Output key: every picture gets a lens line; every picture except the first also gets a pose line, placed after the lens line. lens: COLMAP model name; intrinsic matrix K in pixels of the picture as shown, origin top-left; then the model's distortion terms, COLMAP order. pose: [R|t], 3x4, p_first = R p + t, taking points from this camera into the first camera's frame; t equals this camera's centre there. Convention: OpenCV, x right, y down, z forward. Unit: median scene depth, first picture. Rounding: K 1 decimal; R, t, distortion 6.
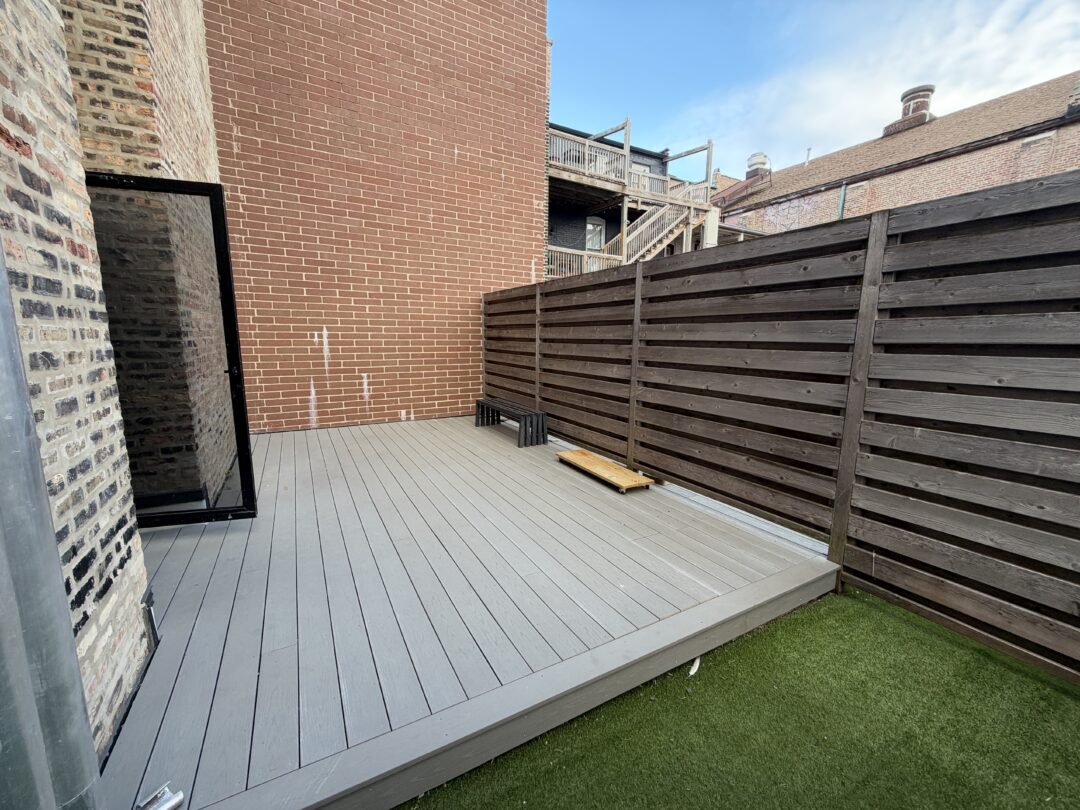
lens RADIAL K [[428.7, 0, 536.6], [0, 428.7, 405.6], [0, 0, 1]] dist [0.000173, -0.000038]
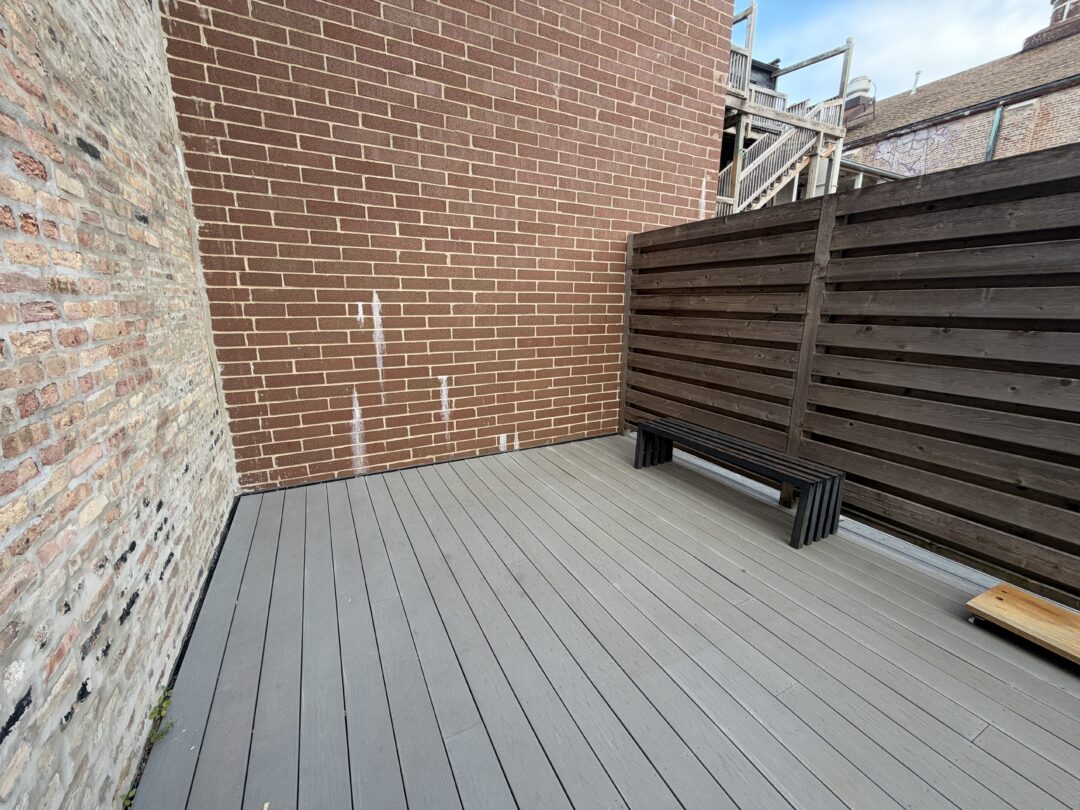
lens RADIAL K [[428.7, 0, 536.6], [0, 428.7, 405.6], [0, 0, 1]] dist [0.000173, -0.000038]
pose [[0.999186, 0.005665, -0.039950, -0.255680], [-0.002769, 0.997388, 0.072173, -0.077157], [0.040255, -0.072003, 0.996592, 0.436717]]
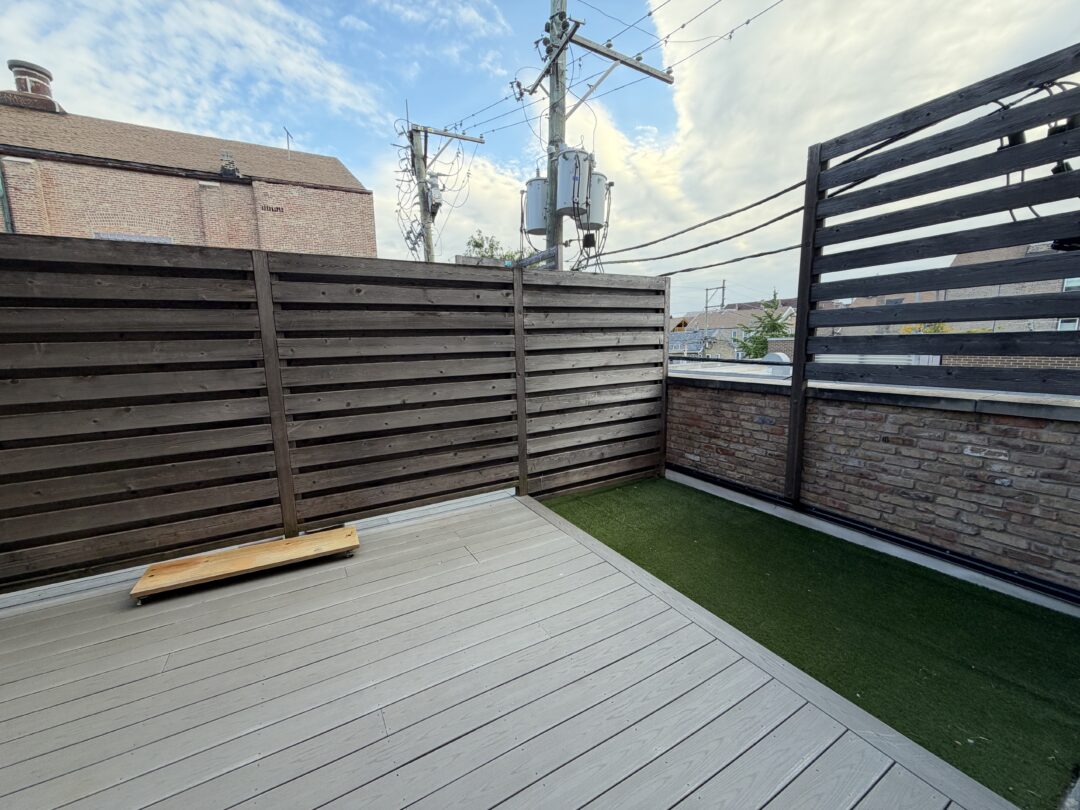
lens RADIAL K [[428.7, 0, 536.6], [0, 428.7, 405.6], [0, 0, 1]] dist [0.000173, -0.000038]
pose [[-0.004734, -0.158463, 0.987354, -0.306575], [0.182510, 0.970644, 0.156656, -0.069715], [-0.983193, 0.180943, 0.024326, 0.355672]]
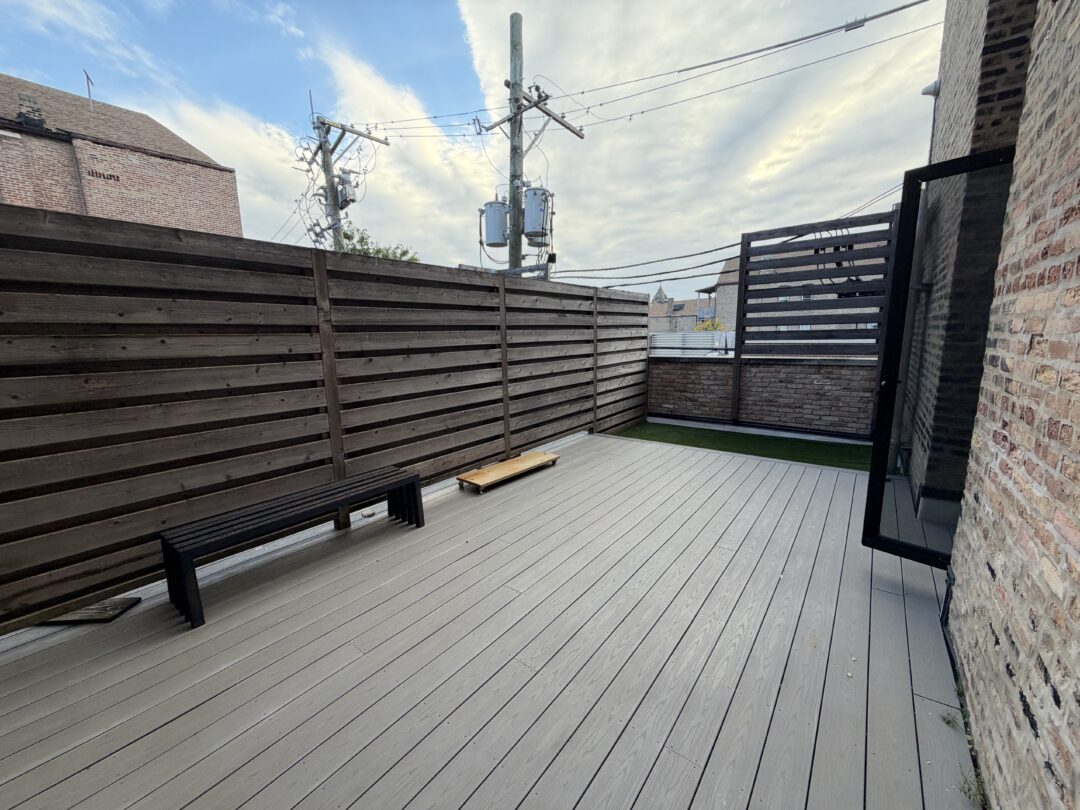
lens RADIAL K [[428.7, 0, 536.6], [0, 428.7, 405.6], [0, 0, 1]] dist [0.000173, -0.000038]
pose [[-0.384103, -0.154828, 0.910216, -0.530309], [0.164101, 0.958695, 0.232324, -0.153953], [-0.908590, 0.238604, -0.342830, 0.846335]]
